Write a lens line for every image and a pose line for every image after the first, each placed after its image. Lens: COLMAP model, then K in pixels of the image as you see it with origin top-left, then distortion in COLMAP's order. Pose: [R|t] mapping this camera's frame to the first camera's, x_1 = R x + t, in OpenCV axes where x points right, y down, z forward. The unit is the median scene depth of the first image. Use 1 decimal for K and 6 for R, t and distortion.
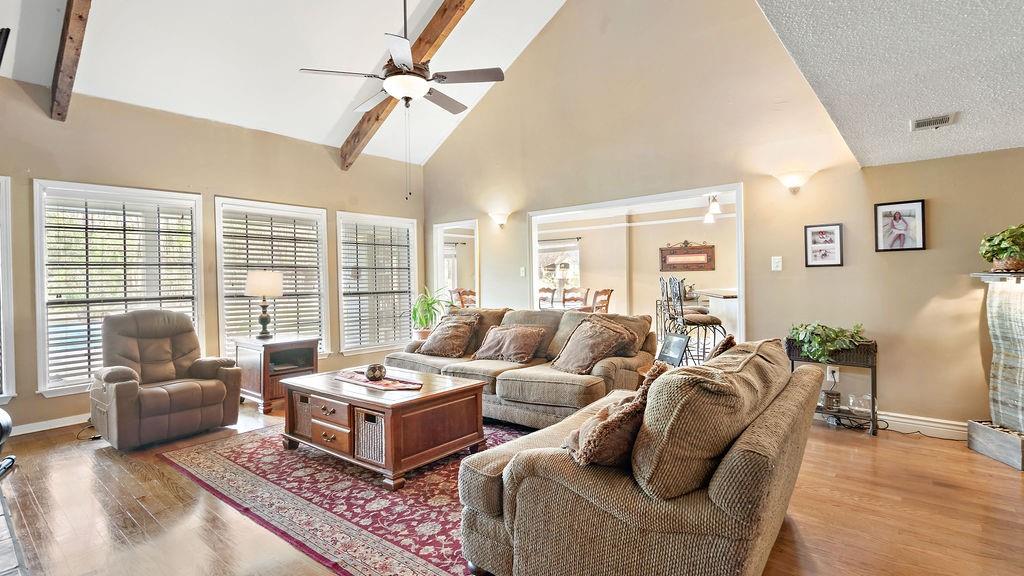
lens RADIAL K [[490.6, 0, 506.2], [0, 490.6, 285.2], [0, 0, 1]] dist [-0.002002, 0.000353]
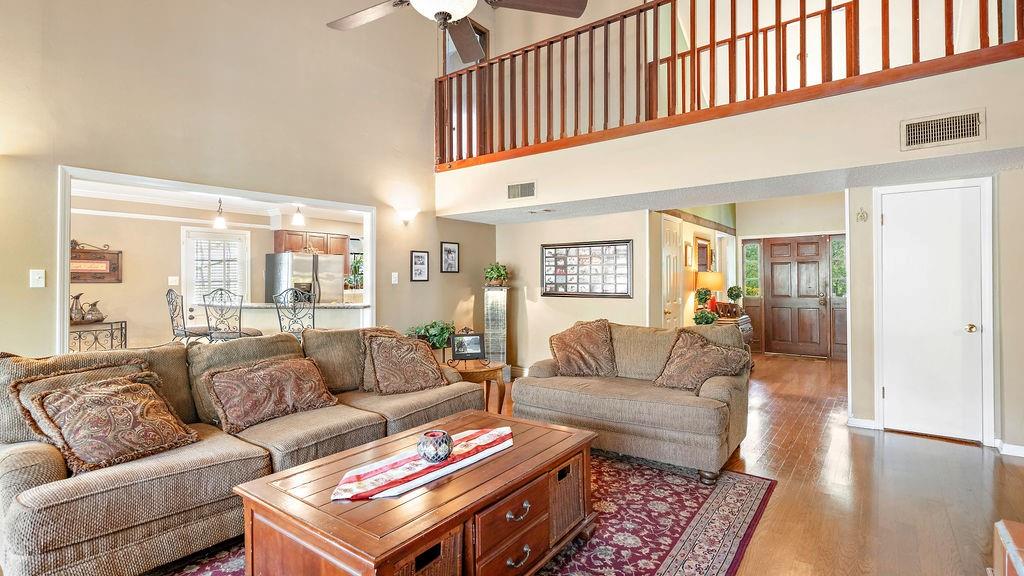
lens RADIAL K [[490.6, 0, 509.9], [0, 490.6, 280.1], [0, 0, 1]] dist [-0.002002, 0.000353]
pose [[-0.058650, 0.027198, 0.997908, -0.800068], [0.024148, 0.999375, -0.025819, 0.000566], [-0.997986, 0.022583, -0.059270, 0.879922]]
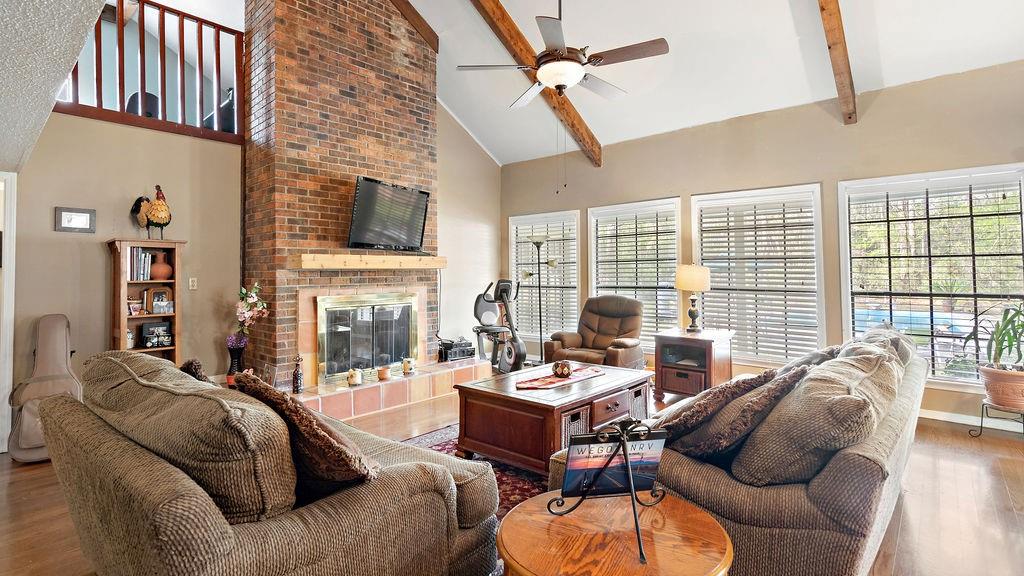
lens RADIAL K [[490.6, 0, 508.0], [0, 490.6, 268.4], [0, 0, 1]] dist [-0.002002, 0.000353]
pose [[-0.031111, 0.003396, -0.999510, 0.686541], [-0.009526, 0.999948, 0.003694, -0.028378], [0.999471, 0.009636, -0.031077, 0.850795]]
